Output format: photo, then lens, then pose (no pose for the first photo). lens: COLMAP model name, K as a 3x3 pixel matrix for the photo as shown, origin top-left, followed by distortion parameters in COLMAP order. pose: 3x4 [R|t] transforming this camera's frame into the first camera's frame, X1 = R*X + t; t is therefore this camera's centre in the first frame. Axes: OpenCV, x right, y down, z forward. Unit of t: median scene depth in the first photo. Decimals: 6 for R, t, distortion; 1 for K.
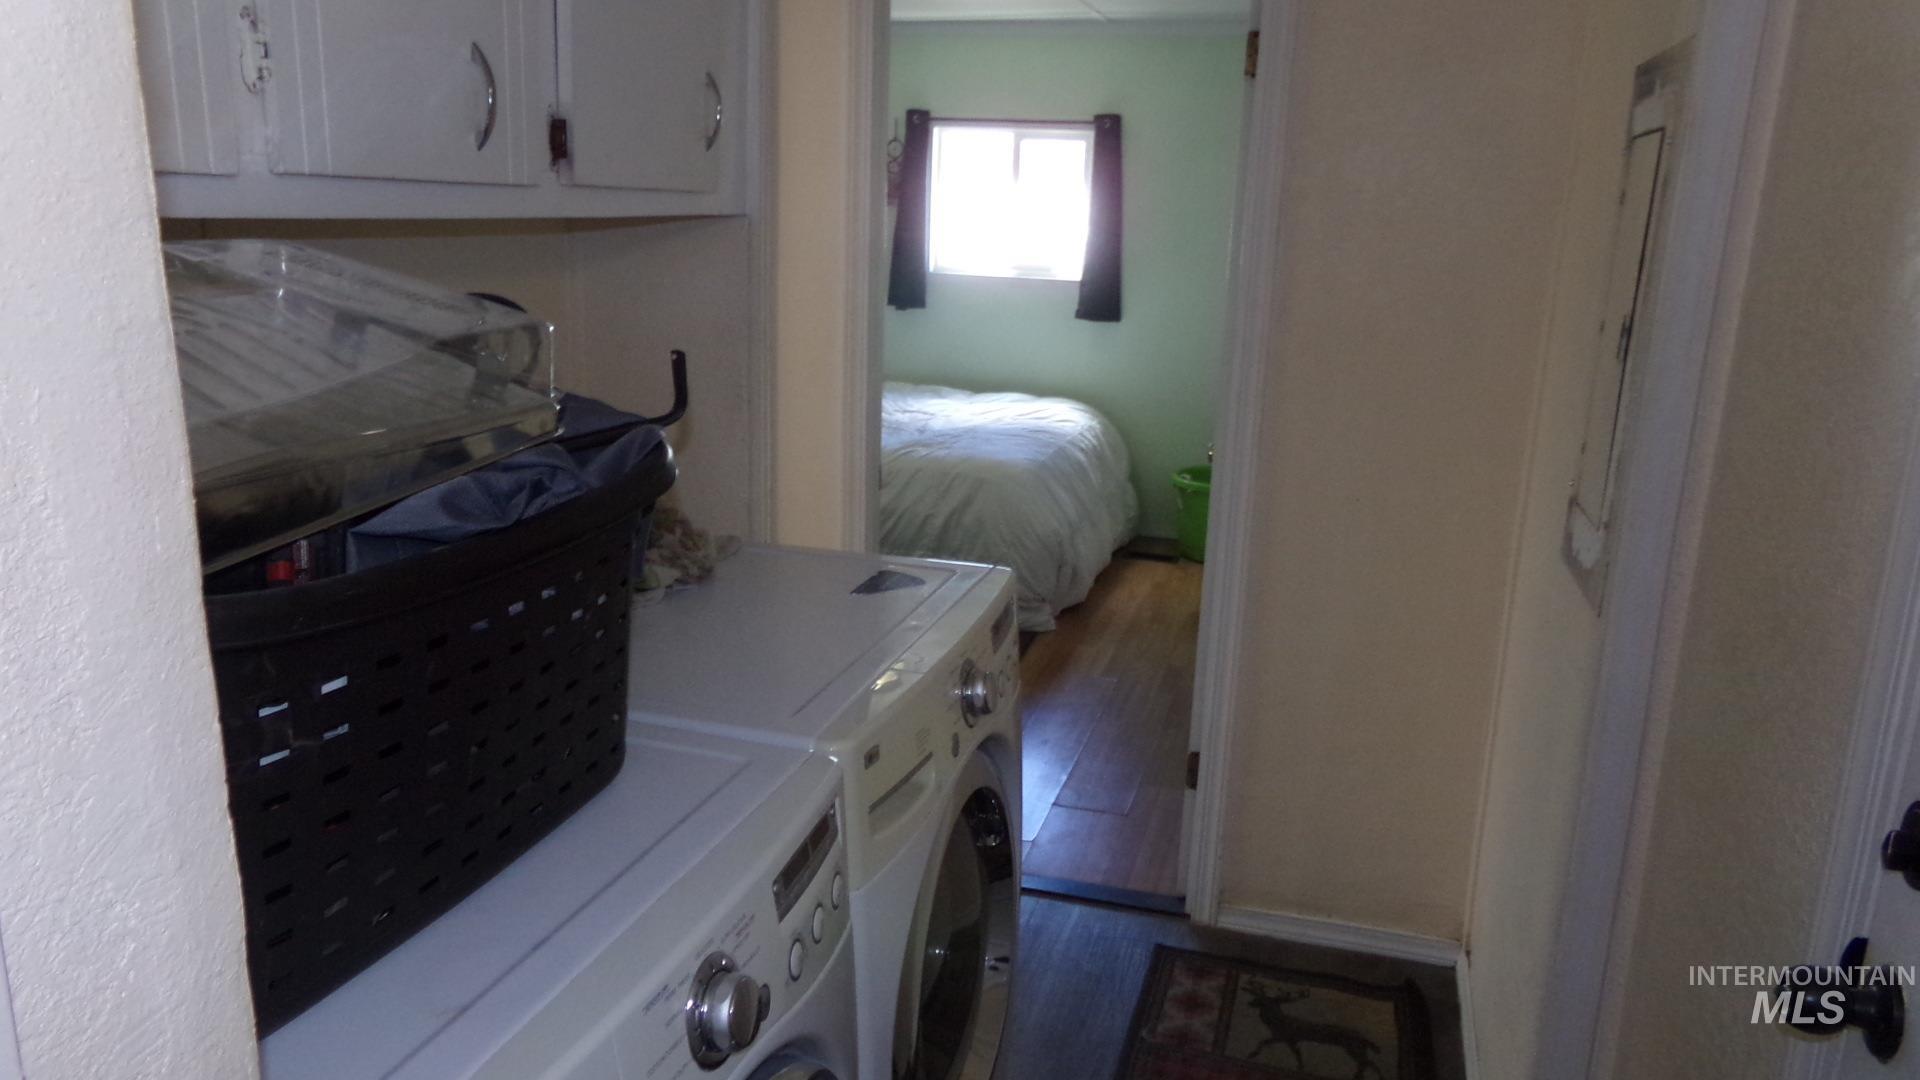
lens RADIAL K [[1377.1, 0, 960.0], [0, 1377.1, 540.0], [0, 0, 1]] dist [-0.101482, 0.242705]
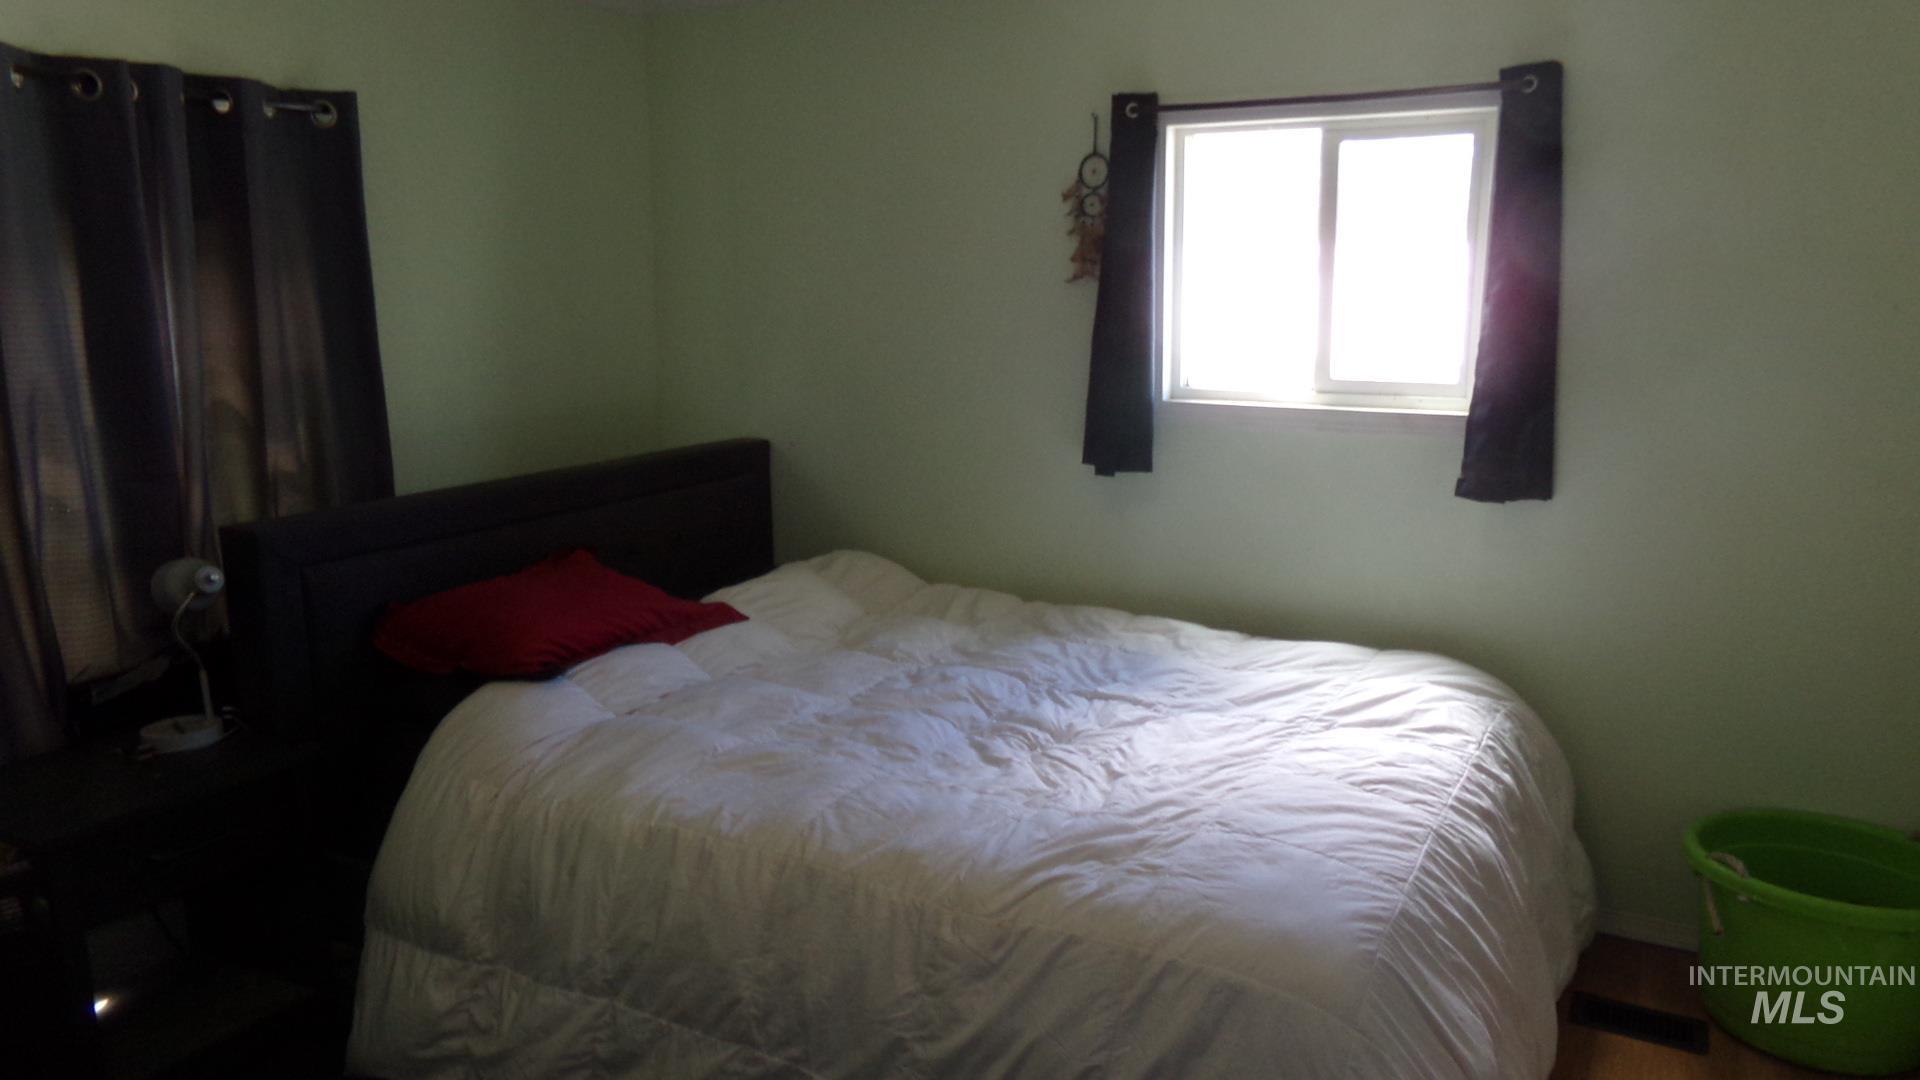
lens RADIAL K [[1377.1, 0, 960.0], [0, 1377.1, 540.0], [0, 0, 1]] dist [-0.101482, 0.242705]
pose [[0.975065, 0.001980, -0.221909, 0.020298], [-0.014981, 0.998266, -0.056920, -0.114232], [0.221411, 0.058826, 0.973405, 0.488348]]
